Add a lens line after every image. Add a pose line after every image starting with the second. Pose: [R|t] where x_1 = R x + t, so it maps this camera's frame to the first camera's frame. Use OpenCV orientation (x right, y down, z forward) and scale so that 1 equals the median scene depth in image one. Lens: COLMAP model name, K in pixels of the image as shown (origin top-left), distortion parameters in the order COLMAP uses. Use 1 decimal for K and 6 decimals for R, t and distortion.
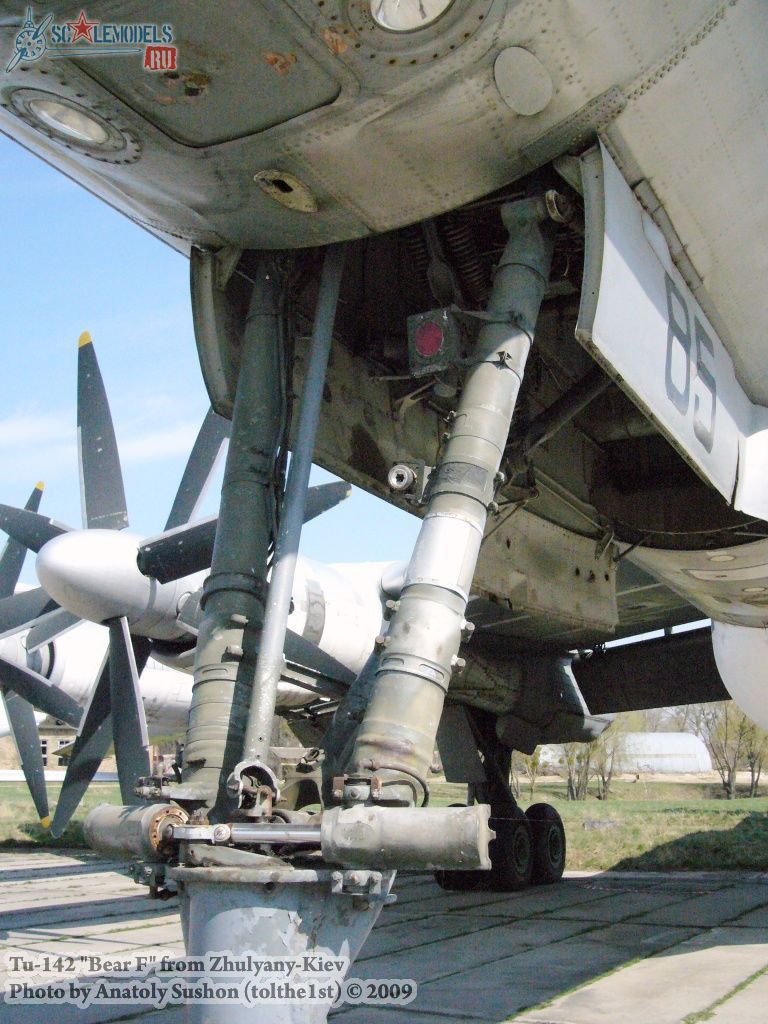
lens RADIAL K [[1152.4, 0, 383.3], [0, 1152.4, 511.5], [0, 0, 1]] dist [-0.096938, 0.000000]
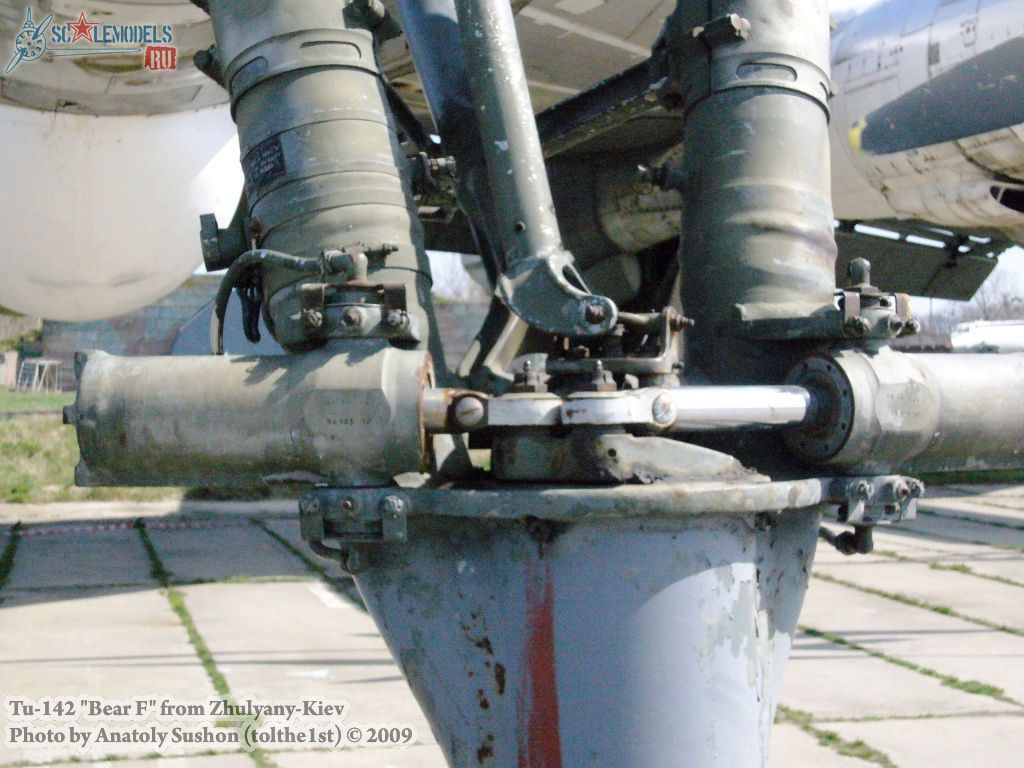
lens RADIAL K [[1840.2, 0, 512.5], [0, 1840.2, 385.0], [0, 0, 1]] dist [0.058210, 0.000000]
pose [[0.708517, -0.000099, 0.705694, -0.694874], [-0.165628, 0.972044, 0.166427, 0.163897], [-0.685982, -0.234798, 0.688693, 0.550719]]
